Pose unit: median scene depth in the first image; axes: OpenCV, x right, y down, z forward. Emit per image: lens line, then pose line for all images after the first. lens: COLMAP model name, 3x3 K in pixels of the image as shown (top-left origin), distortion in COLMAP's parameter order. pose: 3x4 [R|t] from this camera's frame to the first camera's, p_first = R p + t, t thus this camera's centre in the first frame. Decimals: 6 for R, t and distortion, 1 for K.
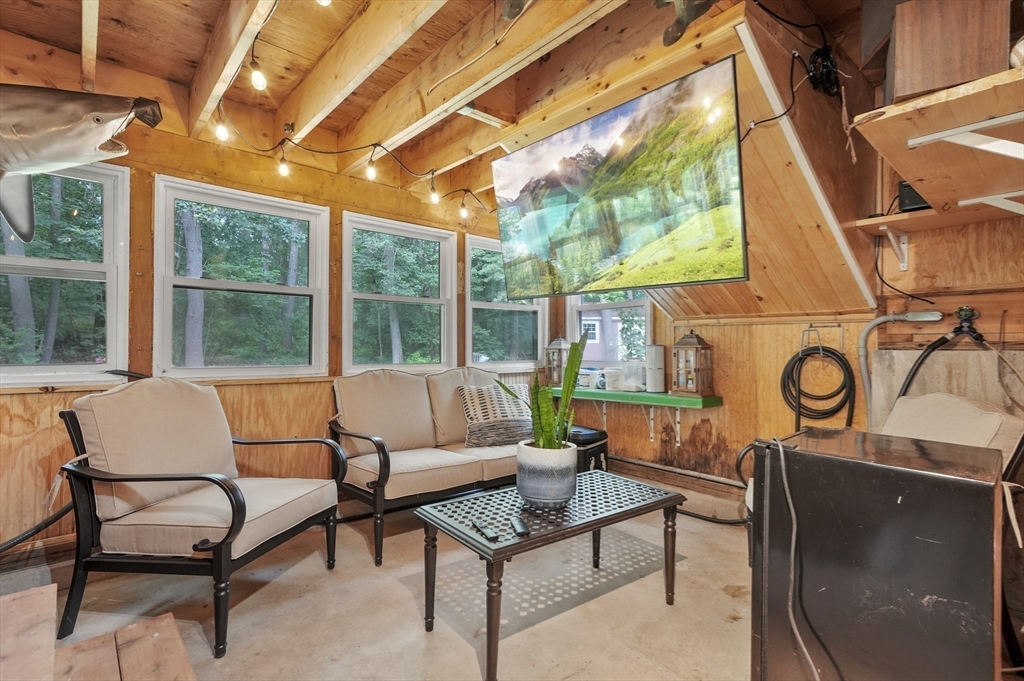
lens RADIAL K [[488.9, 0, 513.5], [0, 488.9, 340.2], [0, 0, 1]] dist [0.016520, 0.000655]
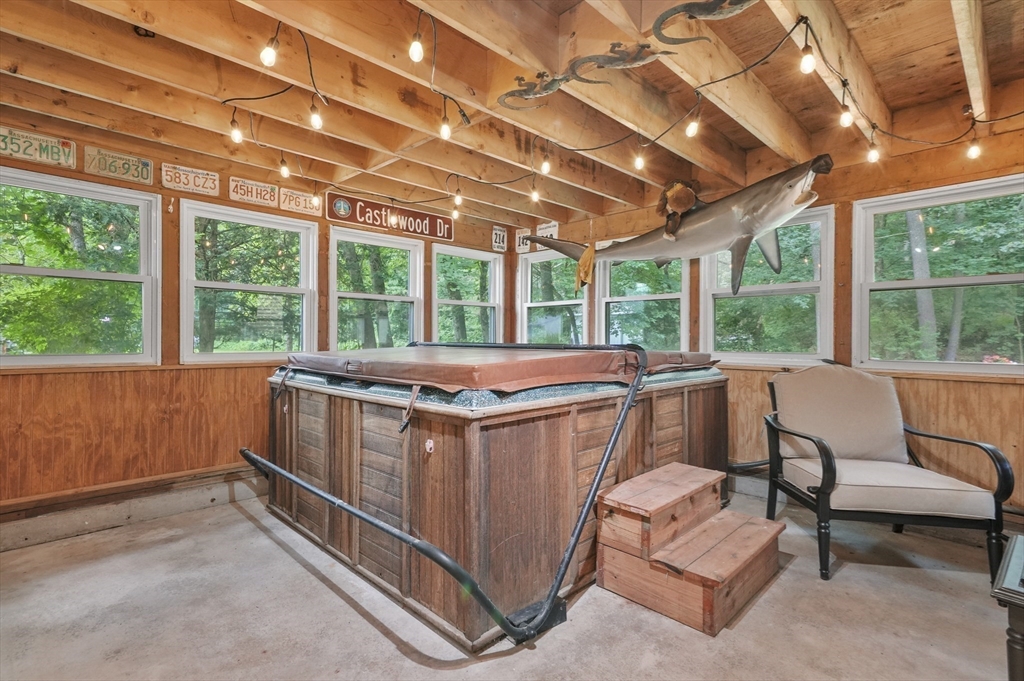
lens RADIAL K [[488.9, 0, 513.7], [0, 488.9, 339.4], [0, 0, 1]] dist [0.016520, 0.000655]
pose [[0.057447, -0.003521, -0.998342, 0.419000], [0.005832, 0.999978, -0.003191, 0.006158], [0.998332, -0.005639, 0.057466, 0.073786]]
